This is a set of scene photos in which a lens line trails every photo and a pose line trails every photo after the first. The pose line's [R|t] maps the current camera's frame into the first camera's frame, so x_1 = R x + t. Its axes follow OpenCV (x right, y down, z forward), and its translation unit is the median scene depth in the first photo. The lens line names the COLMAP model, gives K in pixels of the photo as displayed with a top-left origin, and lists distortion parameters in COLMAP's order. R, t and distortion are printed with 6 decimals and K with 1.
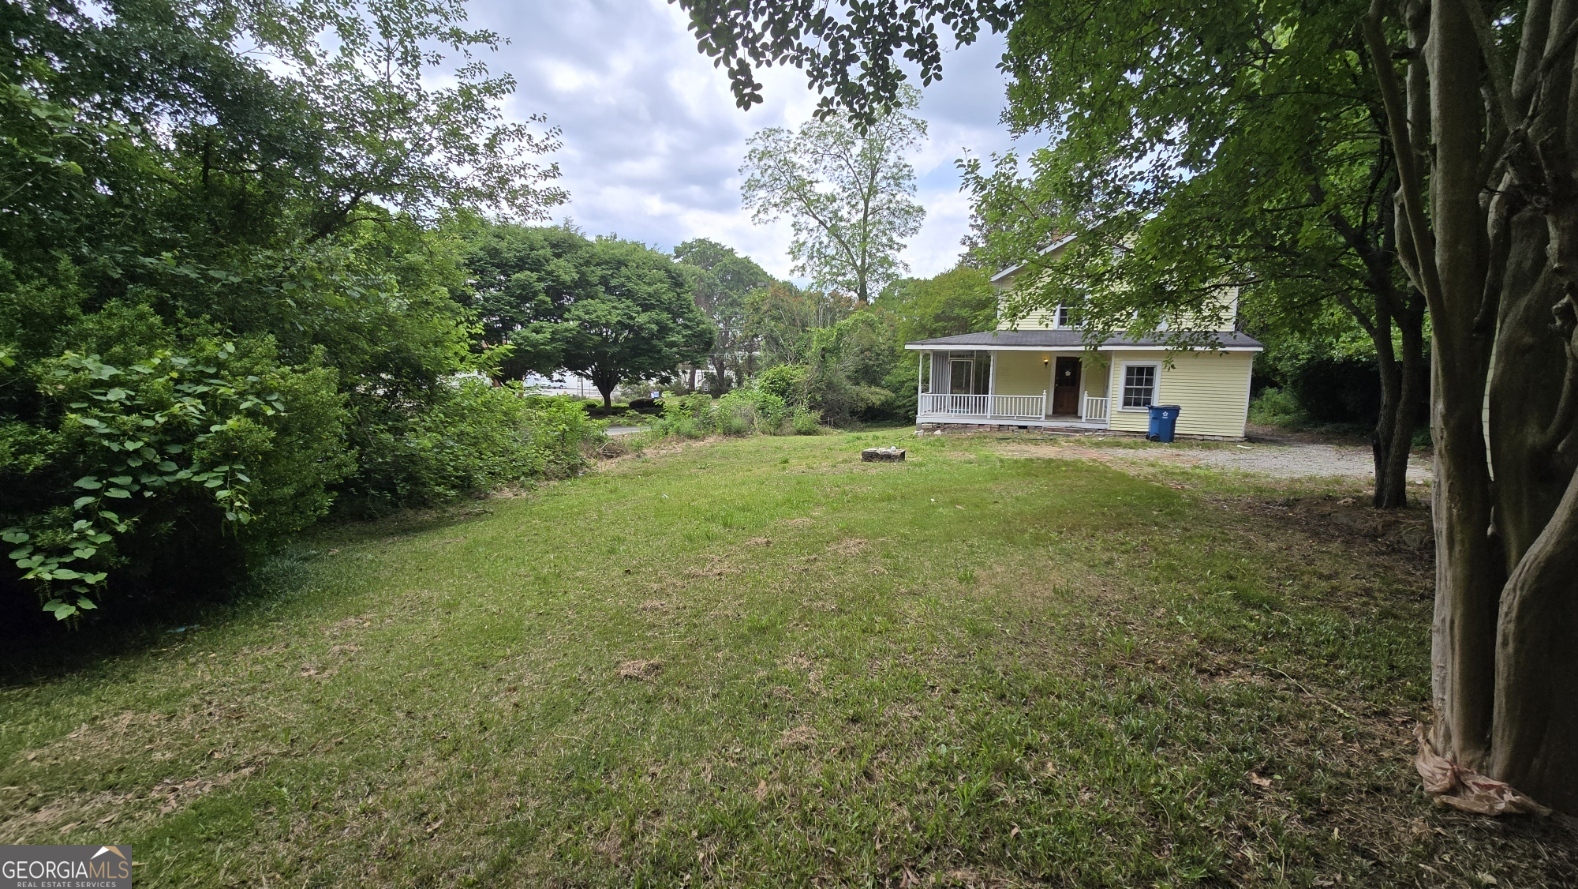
lens RADIAL K [[637.3, 0, 789.0], [0, 637.3, 444.5], [0, 0, 1]] dist [0.000162, 0.000035]
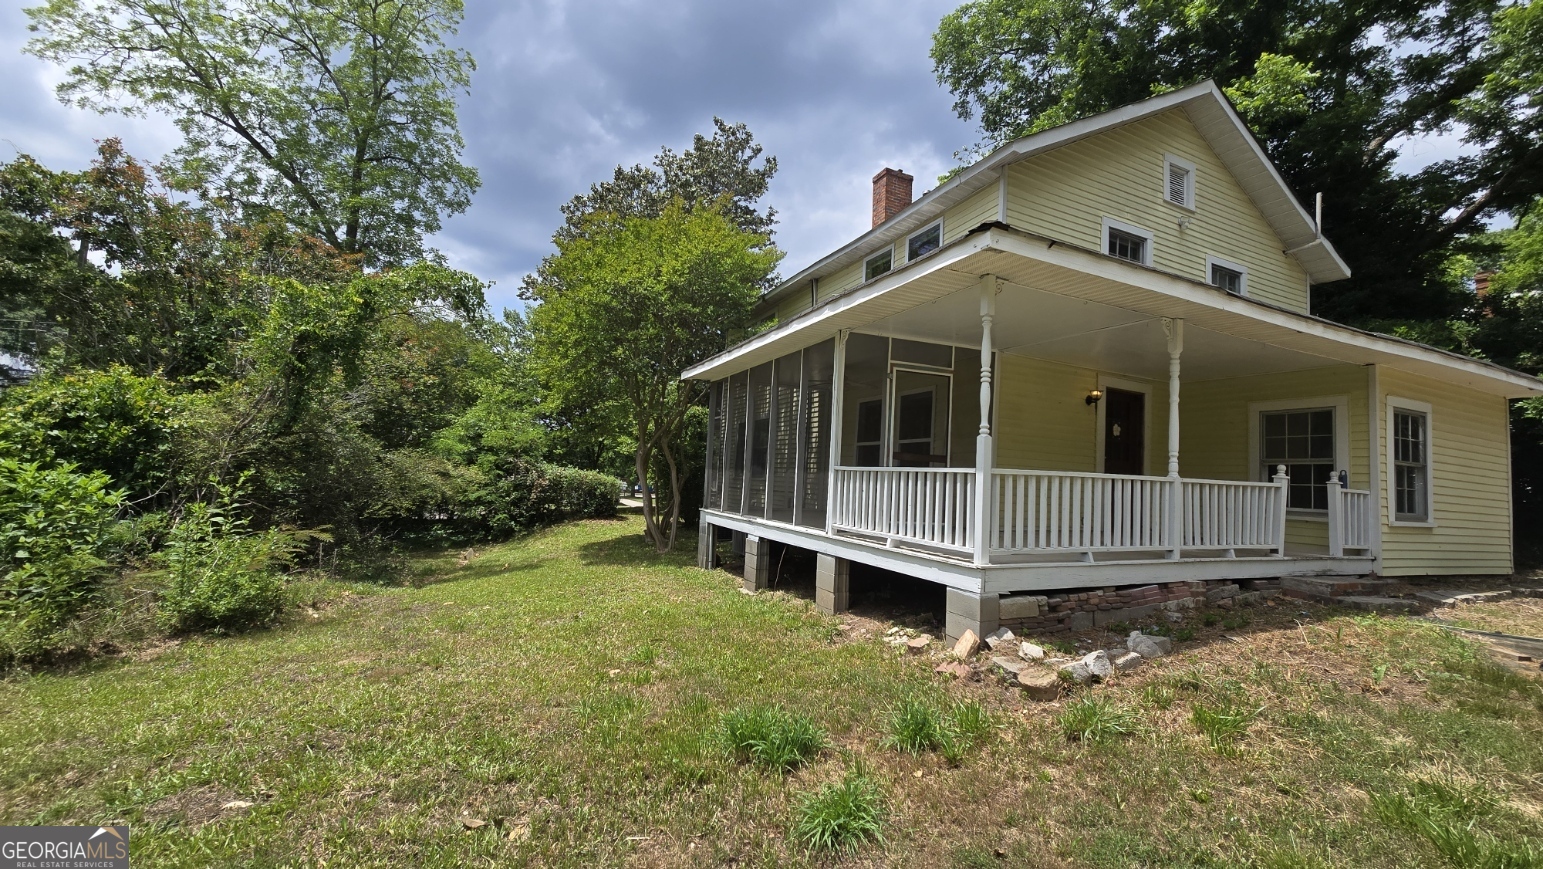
lens RADIAL K [[638.7, 0, 771.5], [0, 638.7, 434.5], [0, 0, 1]] dist [-0.002379, -0.000191]
pose [[0.700499, 0.071585, 0.710054, -0.010386], [0.044626, 0.988616, -0.143693, -0.056487], [-0.712257, 0.132344, 0.689330, 0.835365]]
